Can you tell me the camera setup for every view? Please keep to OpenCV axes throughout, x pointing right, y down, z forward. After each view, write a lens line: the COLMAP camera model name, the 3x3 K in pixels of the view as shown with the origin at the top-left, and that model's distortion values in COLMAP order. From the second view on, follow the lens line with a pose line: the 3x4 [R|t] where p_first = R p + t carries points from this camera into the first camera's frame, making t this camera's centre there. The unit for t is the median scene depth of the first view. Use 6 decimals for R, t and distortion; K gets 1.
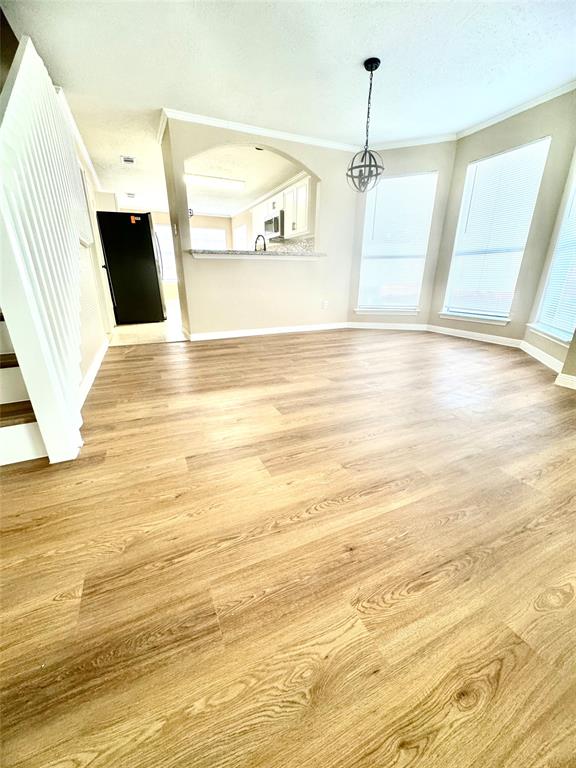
lens RADIAL K [[304.1, 0, 287.8], [0, 304.1, 384.9], [0, 0, 1]] dist [-0.004590, 0.000780]
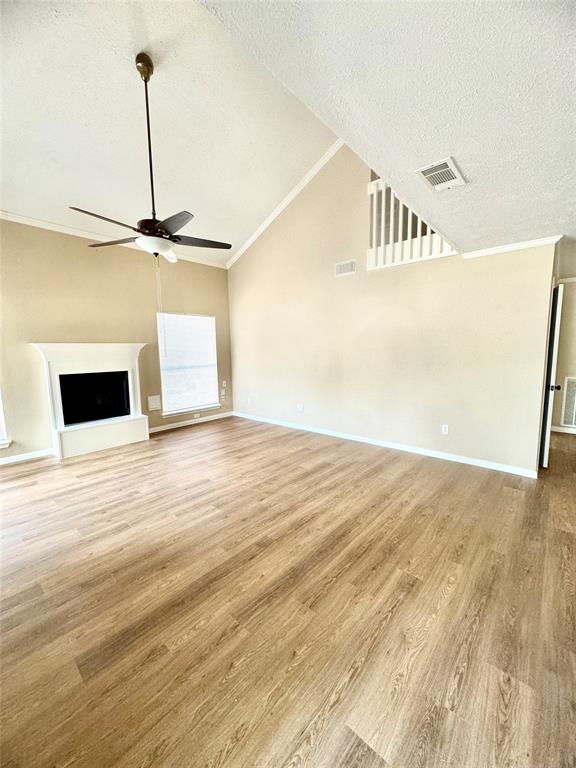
lens RADIAL K [[304.1, 0, 288.0], [0, 304.1, 386.7], [0, 0, 1]] dist [-0.004590, 0.000780]
pose [[-0.915964, 0.063391, -0.396222, 0.915014], [-0.119248, 0.899826, 0.419633, -0.475630], [0.383132, 0.431618, -0.816649, 0.563300]]
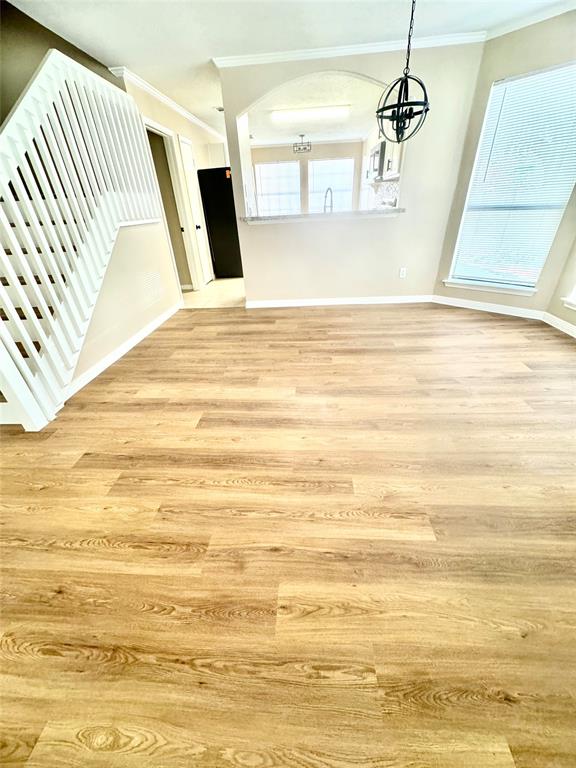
lens RADIAL K [[304.1, 0, 290.2], [0, 304.1, 384.5], [0, 0, 1]] dist [-0.004590, 0.000780]
pose [[0.879984, 0.209114, -0.426497, 0.513470], [-0.115042, 0.964976, 0.235769, -0.250031], [0.460862, -0.158408, 0.873220, 0.180991]]
